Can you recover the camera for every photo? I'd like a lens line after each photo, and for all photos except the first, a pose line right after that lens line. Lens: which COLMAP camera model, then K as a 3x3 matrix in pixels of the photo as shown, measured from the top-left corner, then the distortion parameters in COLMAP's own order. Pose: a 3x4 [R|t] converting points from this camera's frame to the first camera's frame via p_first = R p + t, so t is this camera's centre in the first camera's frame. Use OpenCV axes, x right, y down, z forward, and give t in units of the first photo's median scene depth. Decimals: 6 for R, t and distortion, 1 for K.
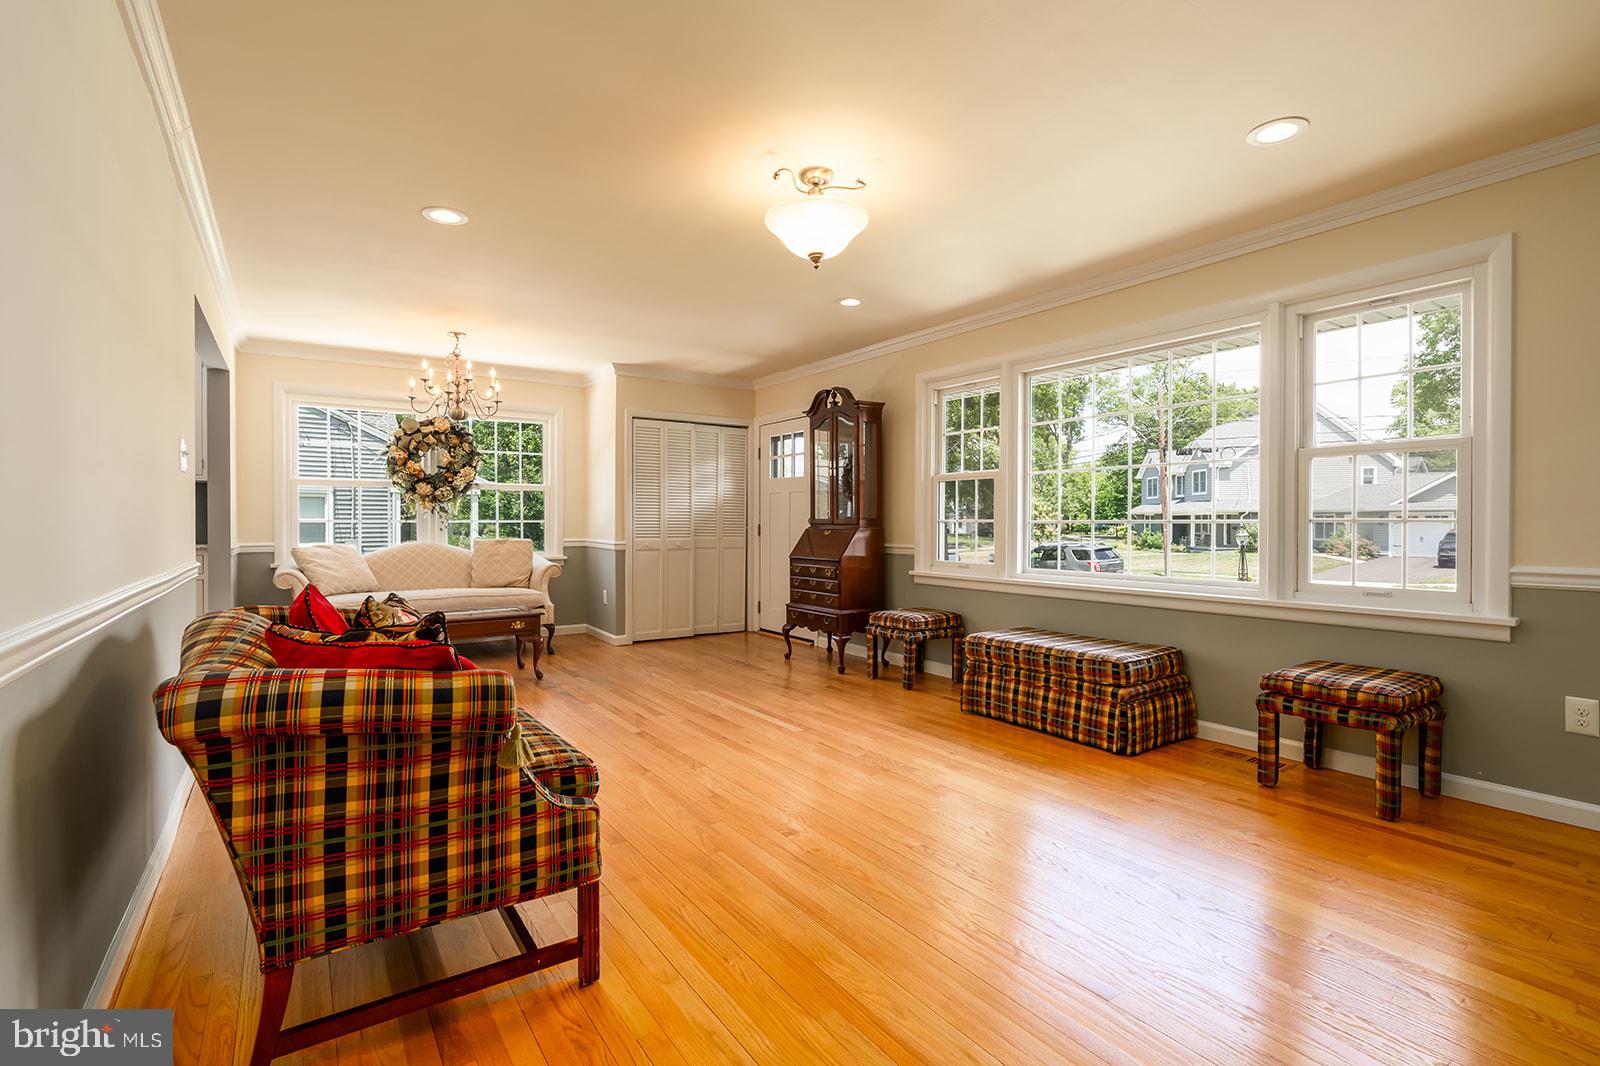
lens RADIAL K [[730.7, 0, 807.1], [0, 730.7, 530.7], [0, 0, 1]] dist [-0.002585, 0.000911]
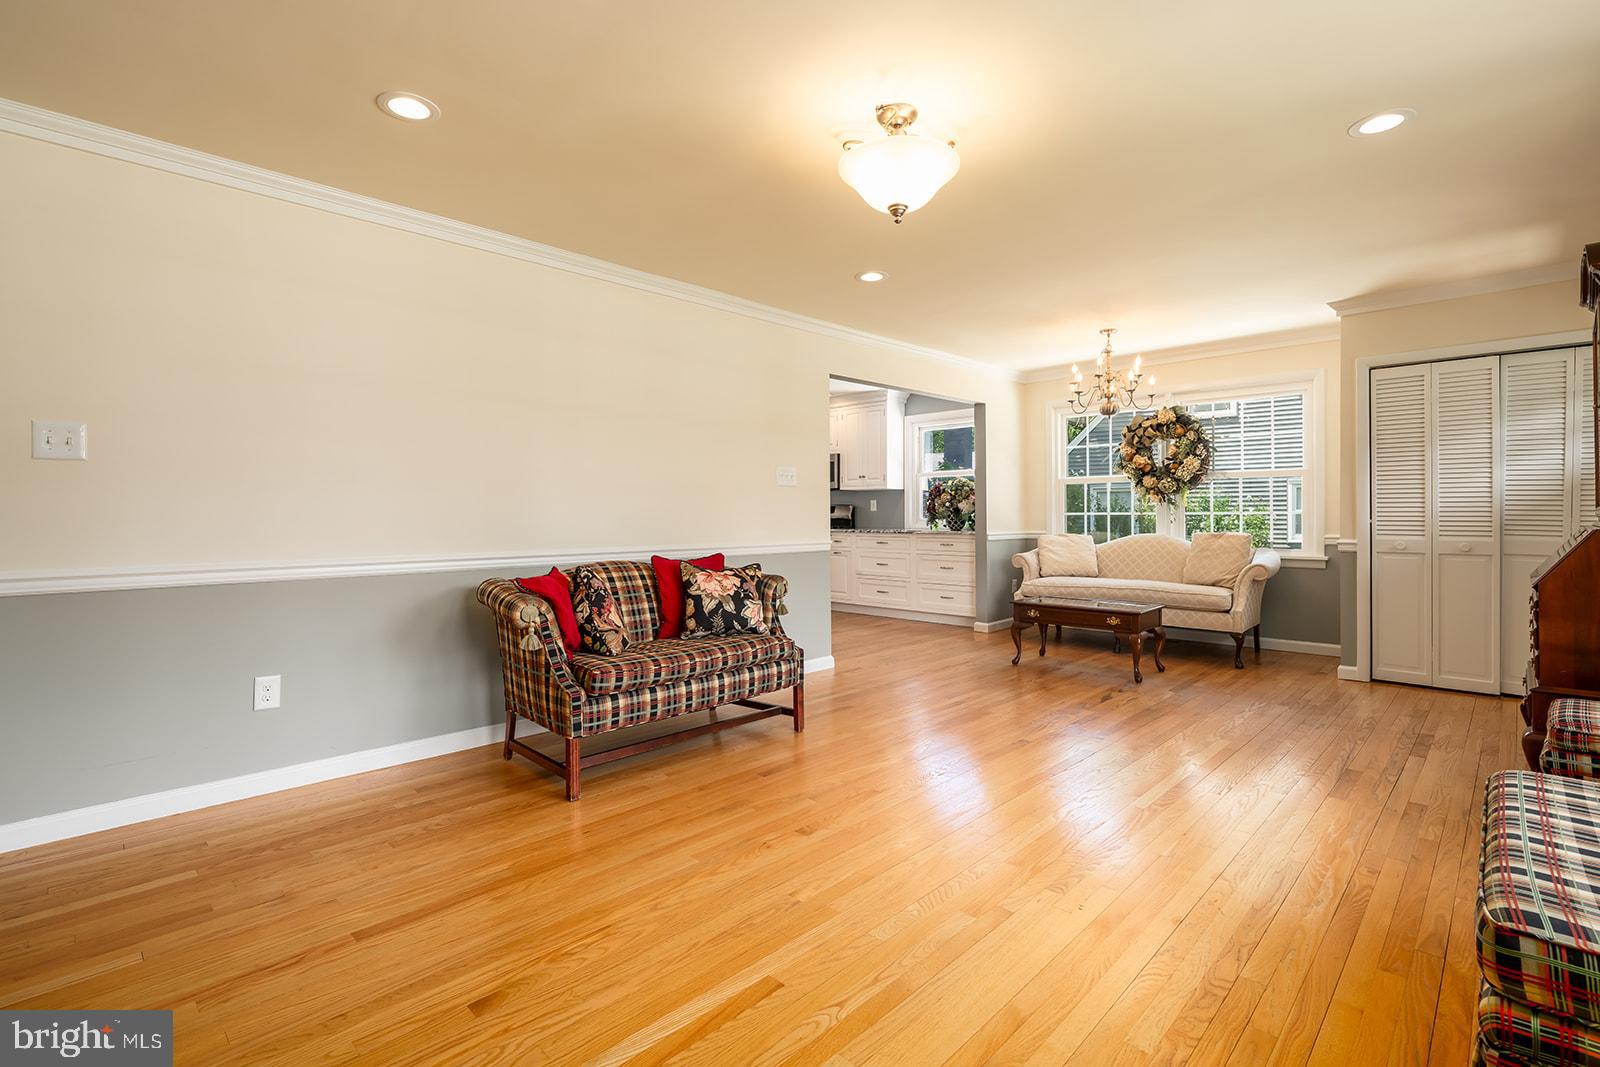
lens RADIAL K [[730.7, 0, 811.0], [0, 730.7, 525.3], [0, 0, 1]] dist [-0.002585, 0.000911]
pose [[0.211651, 0.010620, -0.977288, 0.372903], [-0.004961, 0.999940, 0.009791, -0.004017], [0.977333, 0.002776, 0.211691, 0.322874]]
